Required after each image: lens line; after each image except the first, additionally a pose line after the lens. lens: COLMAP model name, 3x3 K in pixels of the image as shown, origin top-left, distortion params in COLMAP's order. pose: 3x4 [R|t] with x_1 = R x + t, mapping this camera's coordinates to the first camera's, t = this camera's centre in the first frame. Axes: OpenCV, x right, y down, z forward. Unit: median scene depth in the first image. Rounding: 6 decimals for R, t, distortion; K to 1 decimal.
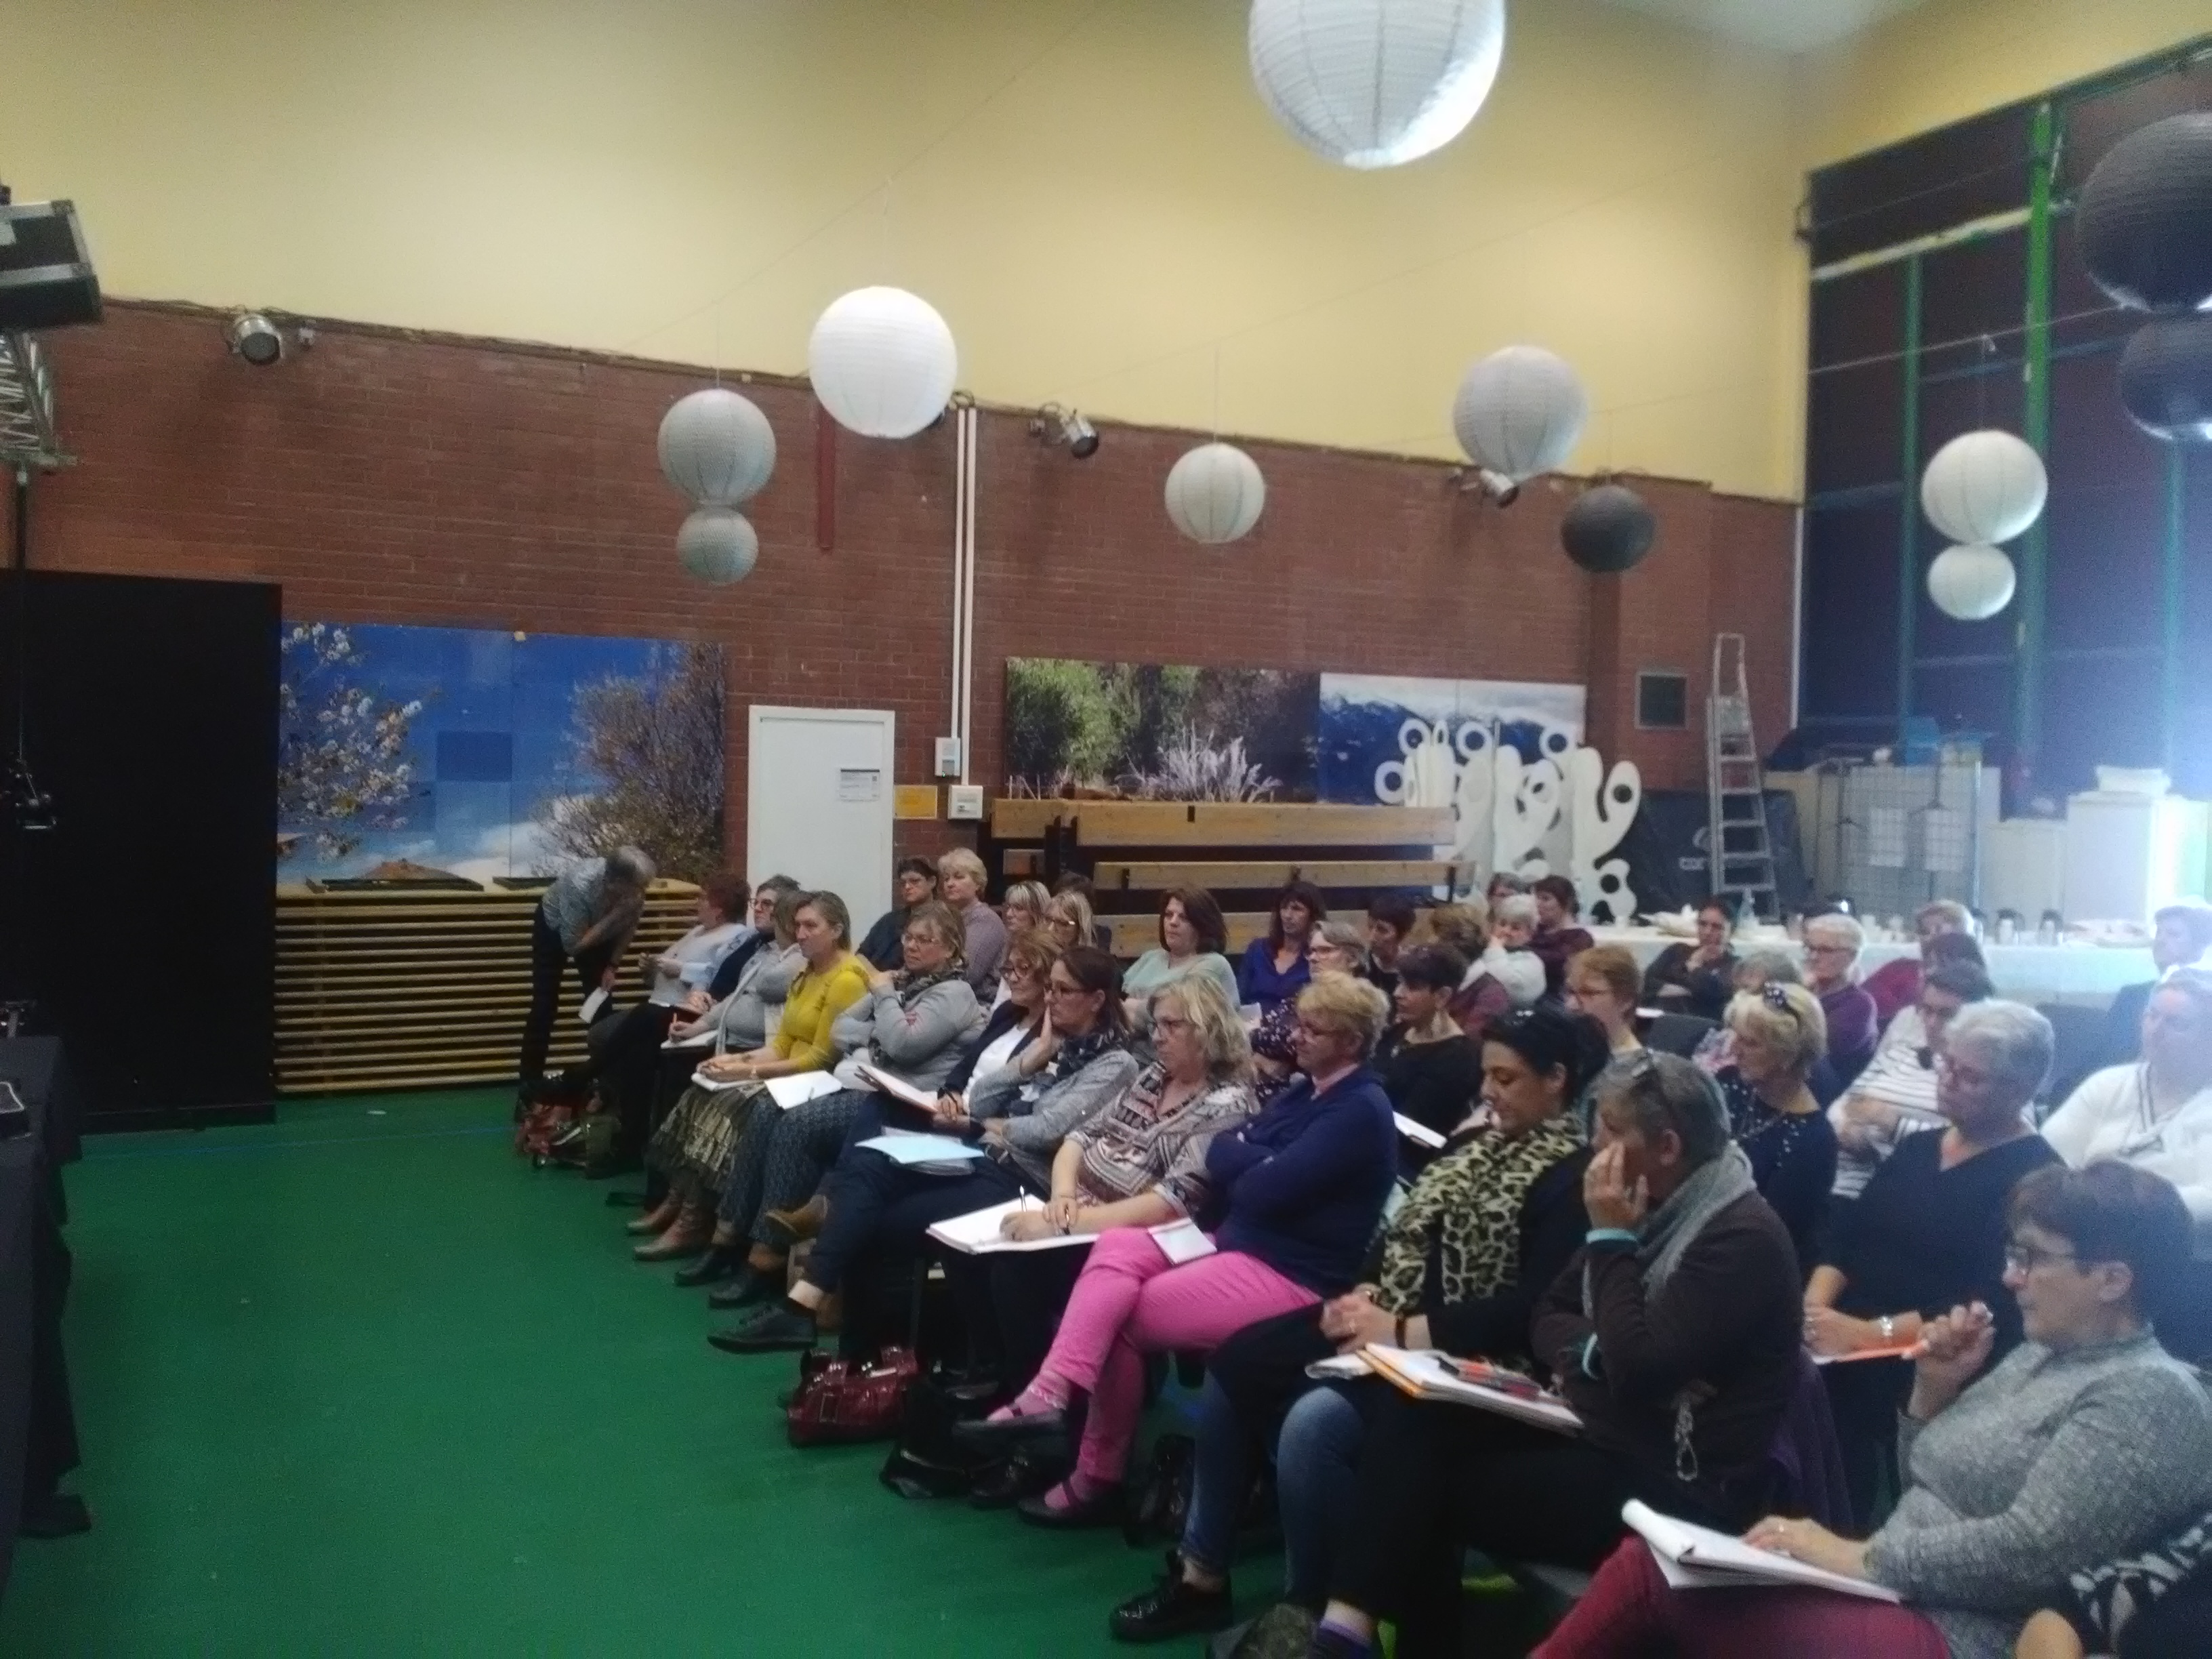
lens RADIAL K [[1833.0, 0, 1106.0], [0, 1833.0, 829.5], [0, 0, 1]] dist [0.090985, -0.155289]
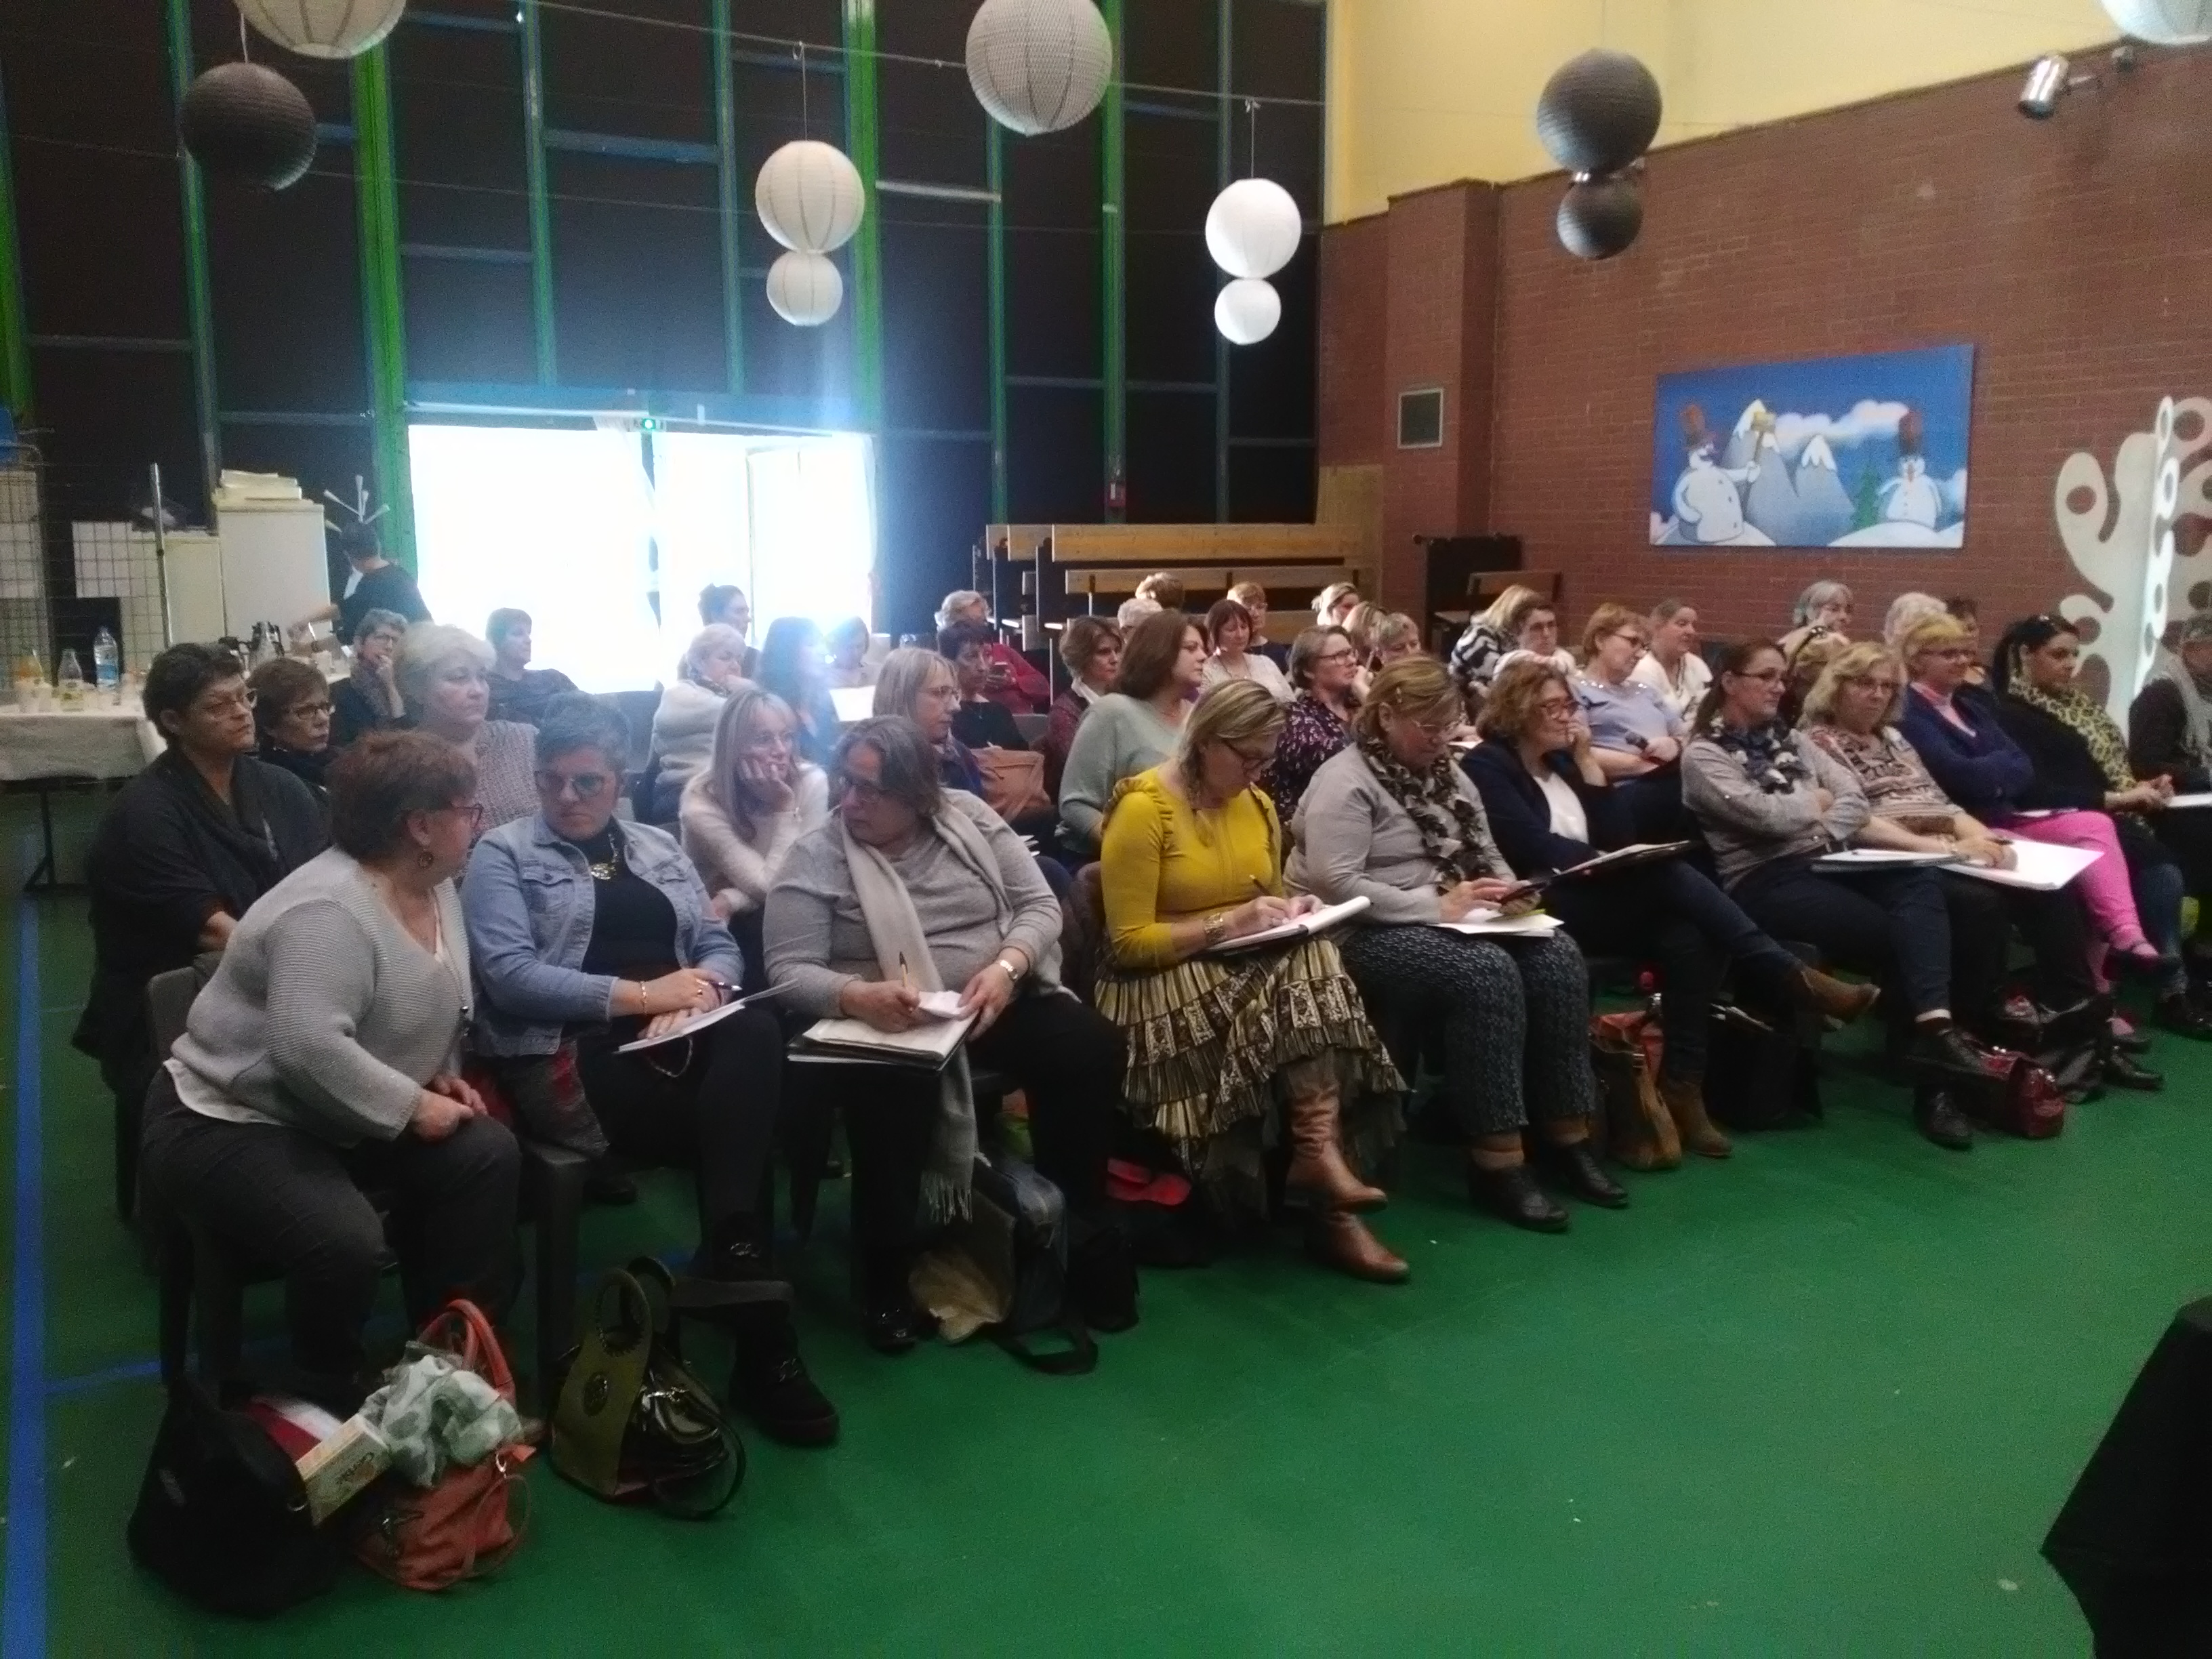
lens RADIAL K [[1833.0, 0, 1106.0], [0, 1833.0, 829.5], [0, 0, 1]] dist [0.090985, -0.155289]
pose [[-0.049007, -0.187728, 0.980998, -0.399838], [0.032491, 0.981358, 0.189420, -0.018231], [-0.998270, 0.041157, -0.041994, 0.566236]]
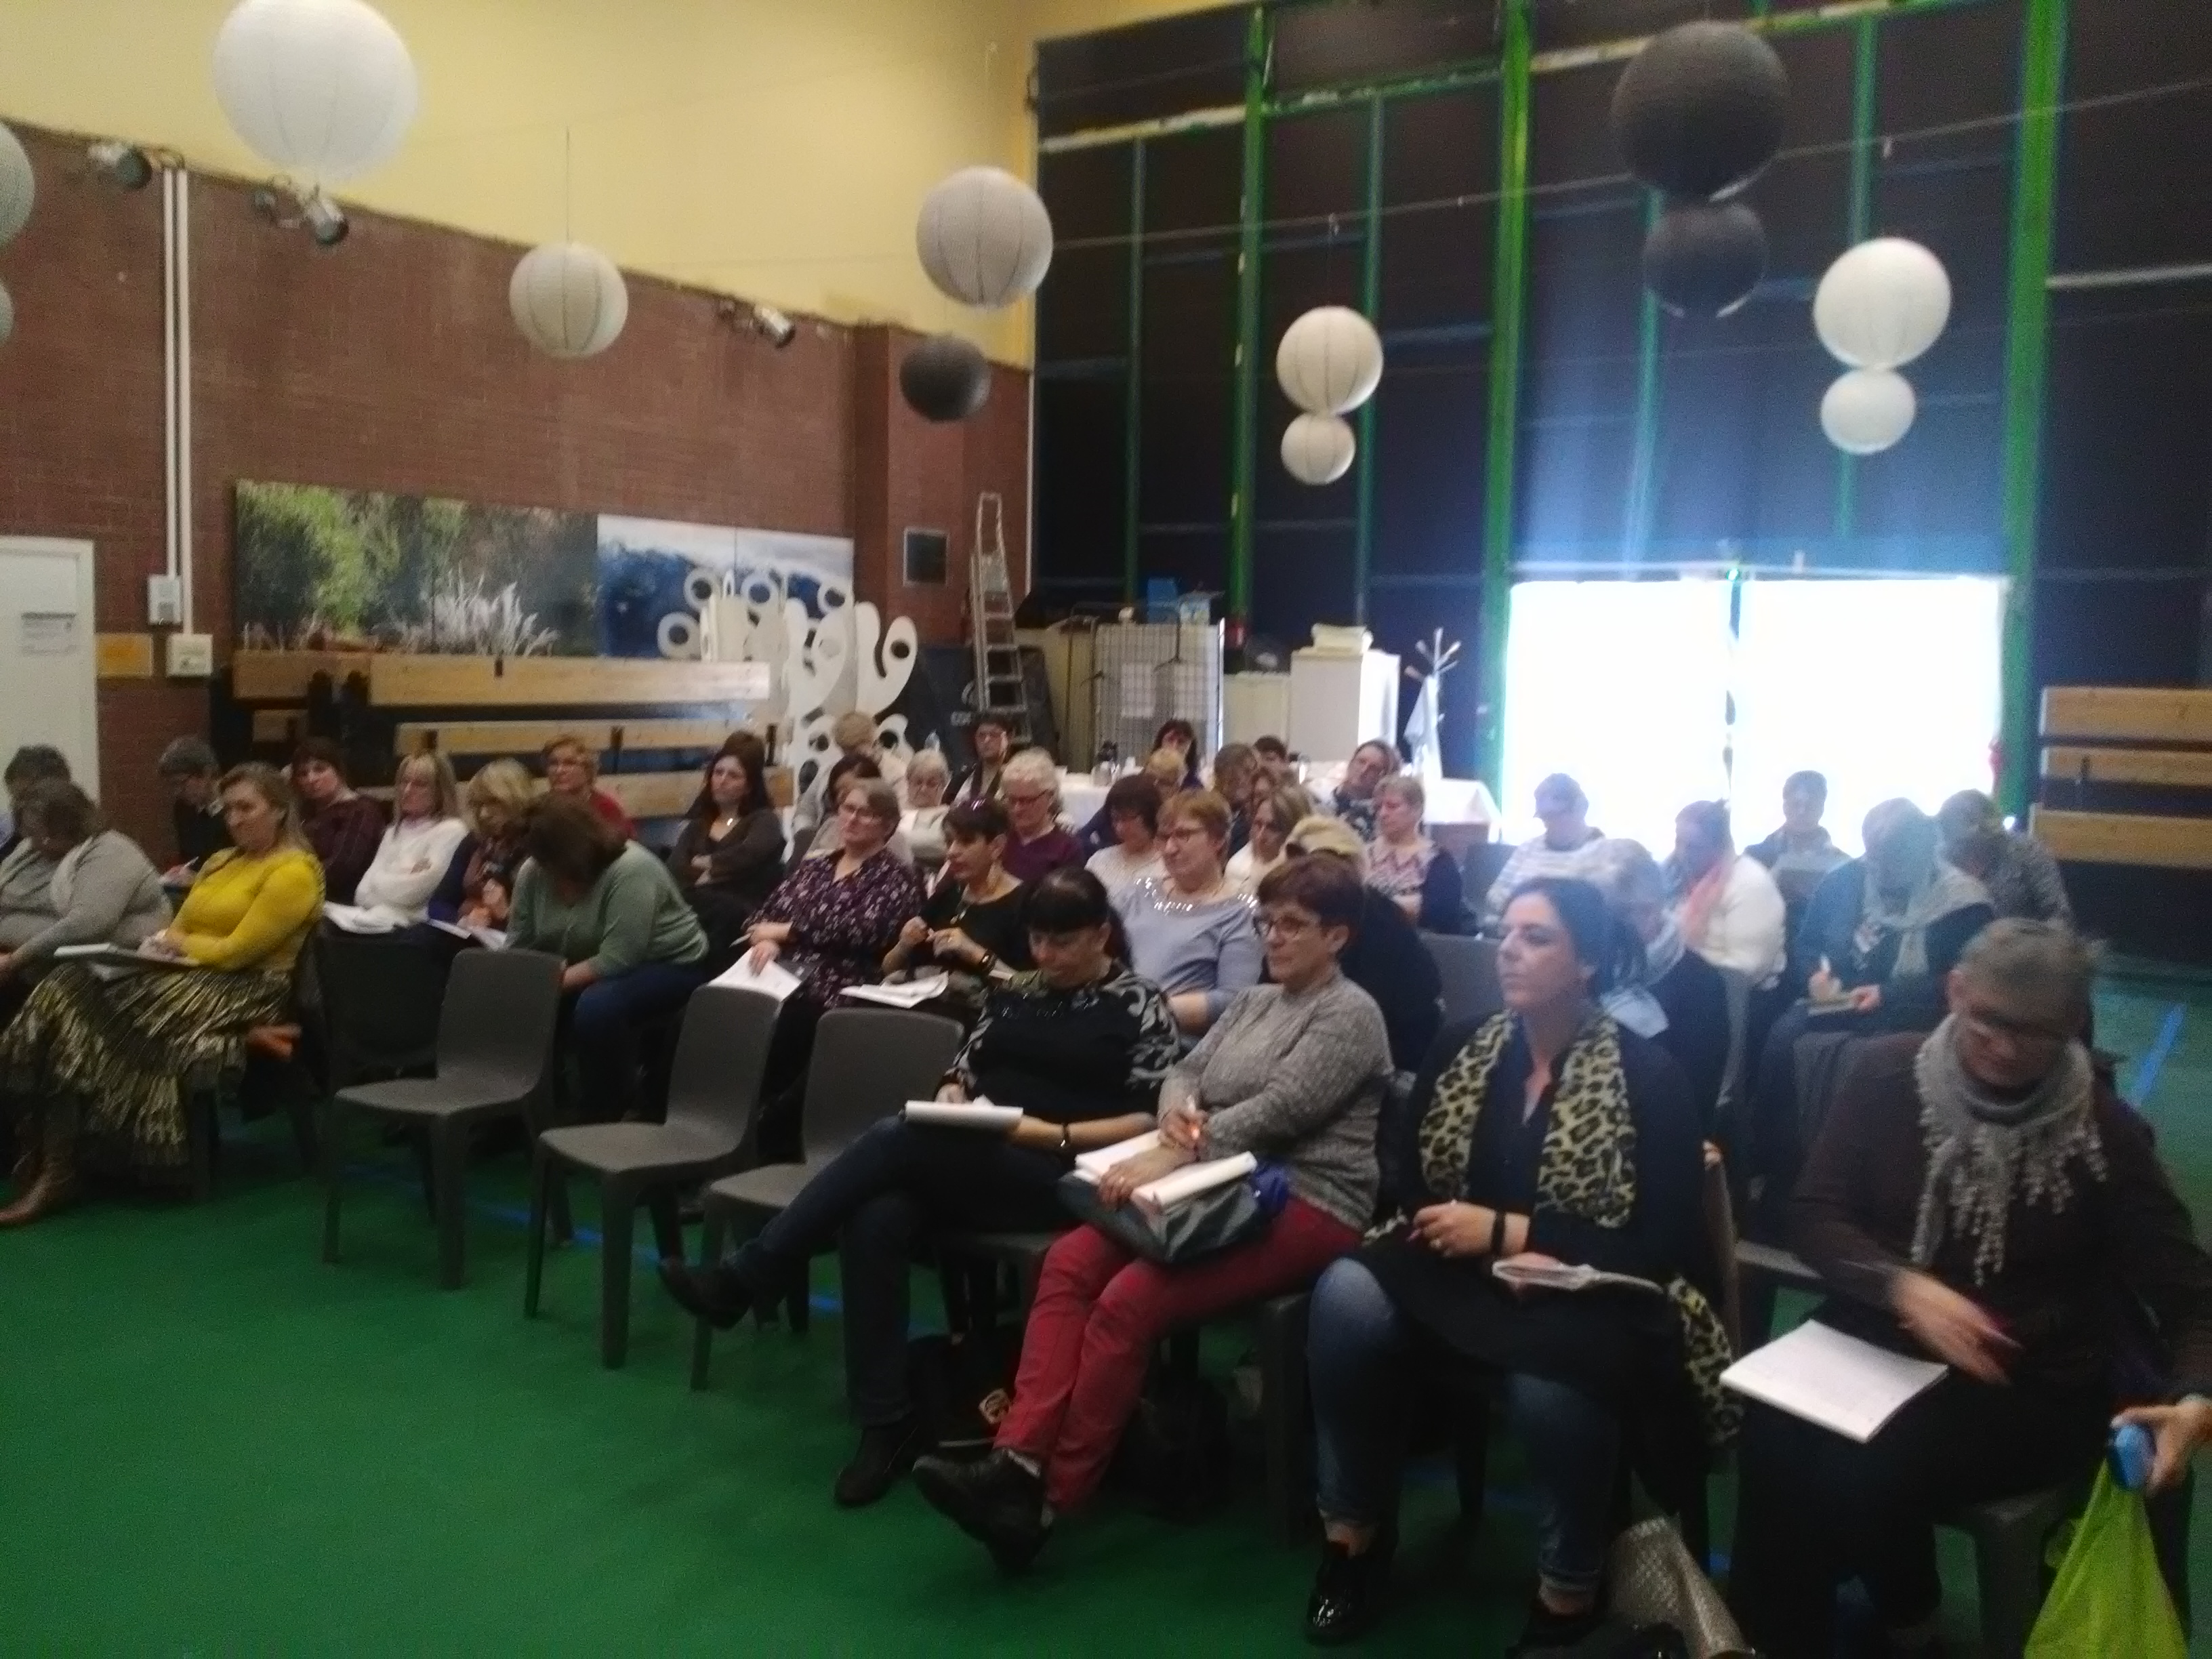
lens RADIAL K [[1833.0, 0, 1106.0], [0, 1833.0, 829.5], [0, 0, 1]] dist [0.090985, -0.155289]
pose [[0.879634, -0.044946, 0.473523, -0.106323], [0.010296, 0.997091, 0.075516, 0.004206], [-0.475540, -0.061551, 0.877538, 0.061699]]
